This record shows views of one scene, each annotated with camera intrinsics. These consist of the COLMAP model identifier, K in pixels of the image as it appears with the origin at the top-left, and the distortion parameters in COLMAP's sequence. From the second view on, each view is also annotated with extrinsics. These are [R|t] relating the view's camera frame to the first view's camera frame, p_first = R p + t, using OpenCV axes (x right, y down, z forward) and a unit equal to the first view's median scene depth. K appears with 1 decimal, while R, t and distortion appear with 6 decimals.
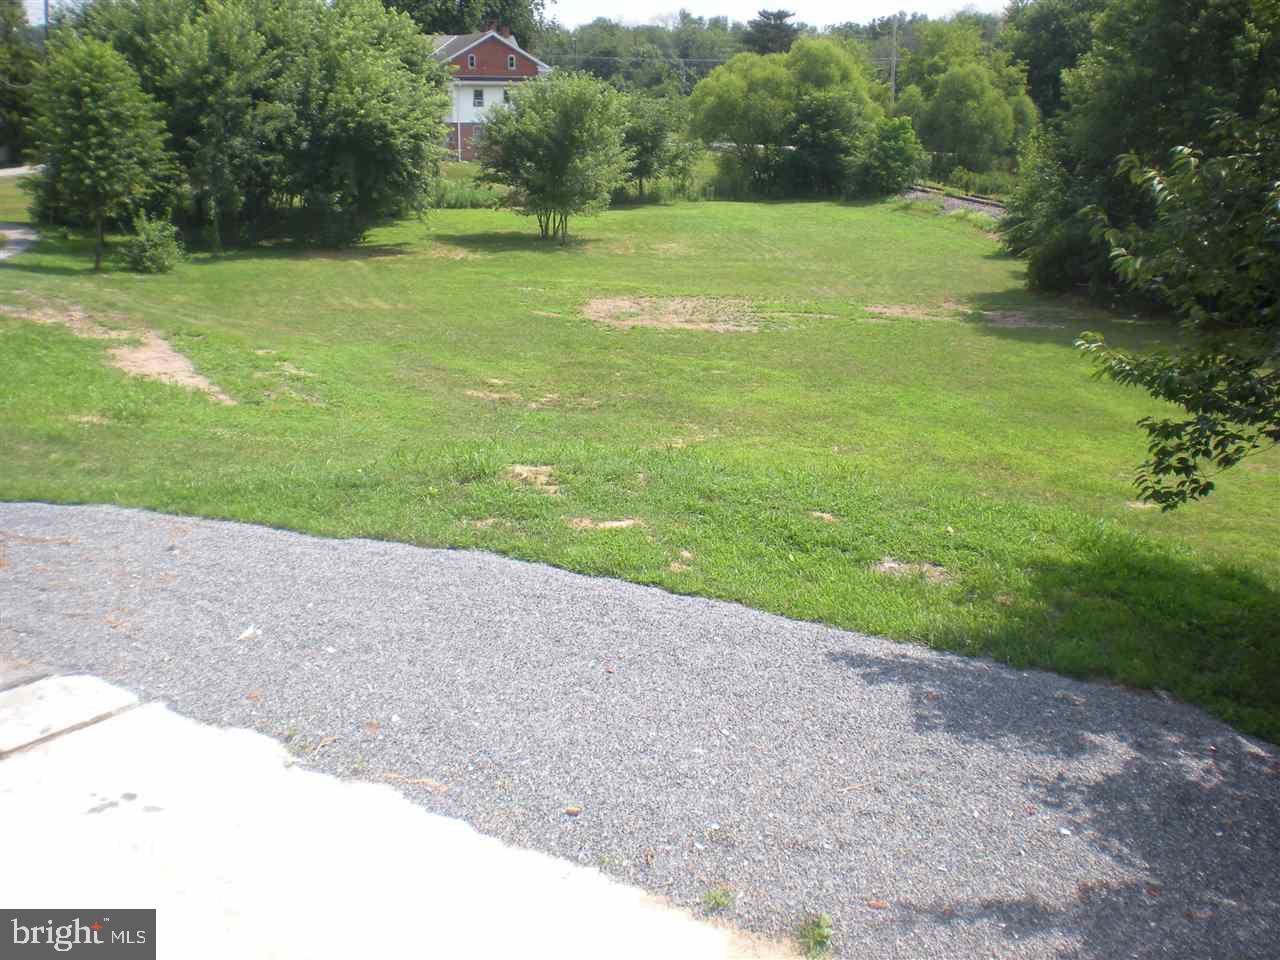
lens RADIAL K [[1440.0, 0, 640.0], [0, 1440.0, 480.0], [0, 0, 1]] dist [-0.074140, -0.198705]
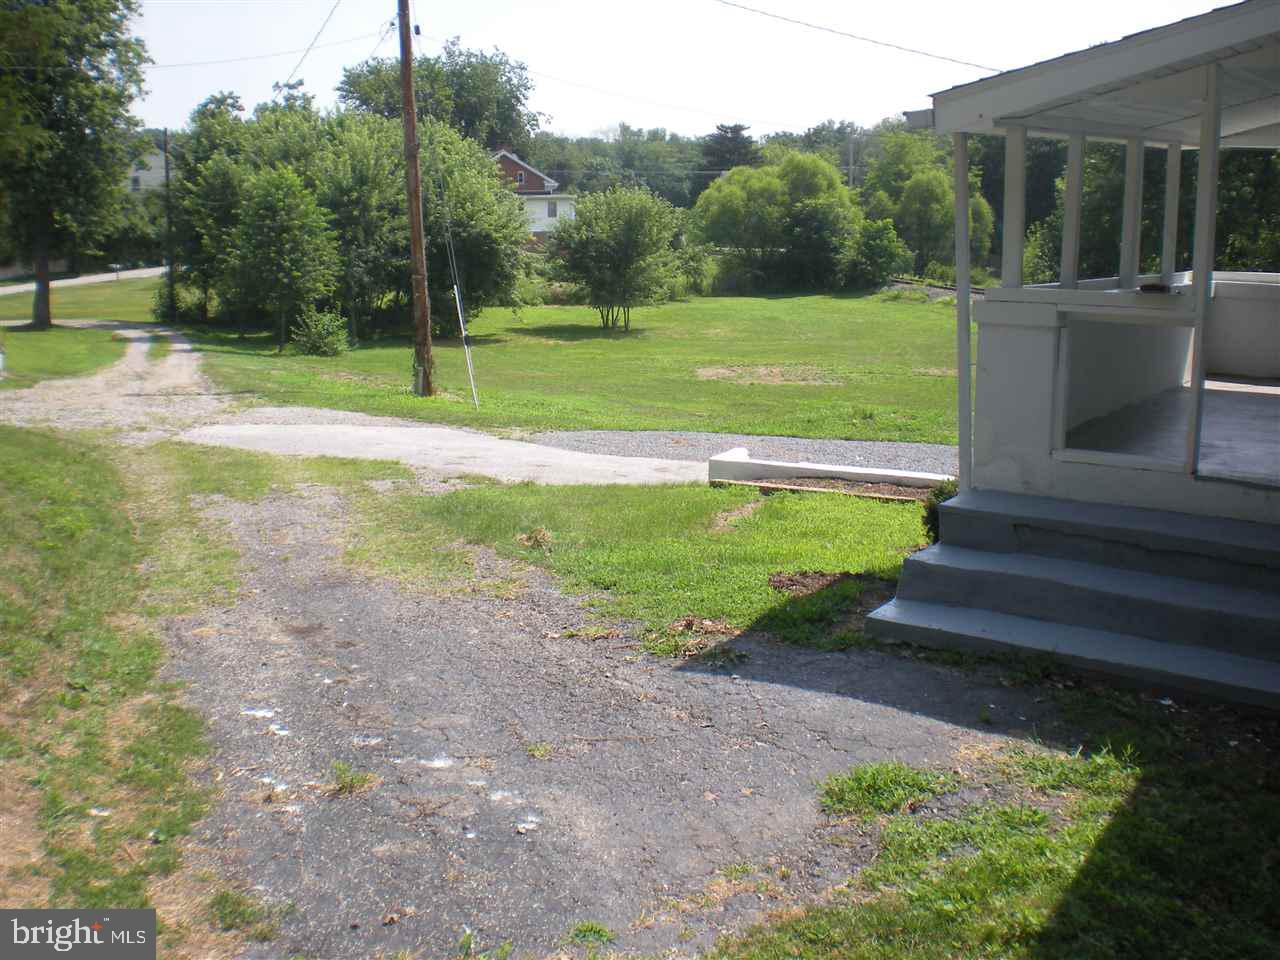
lens RADIAL K [[1440.0, 0, 640.0], [0, 1440.0, 480.0], [0, 0, 1]] dist [-0.074140, -0.198705]
pose [[0.998316, -0.029146, 0.050162, -0.074599], [0.032714, 0.996880, -0.071830, 0.029907], [-0.047912, 0.073350, 0.996155, -0.118991]]
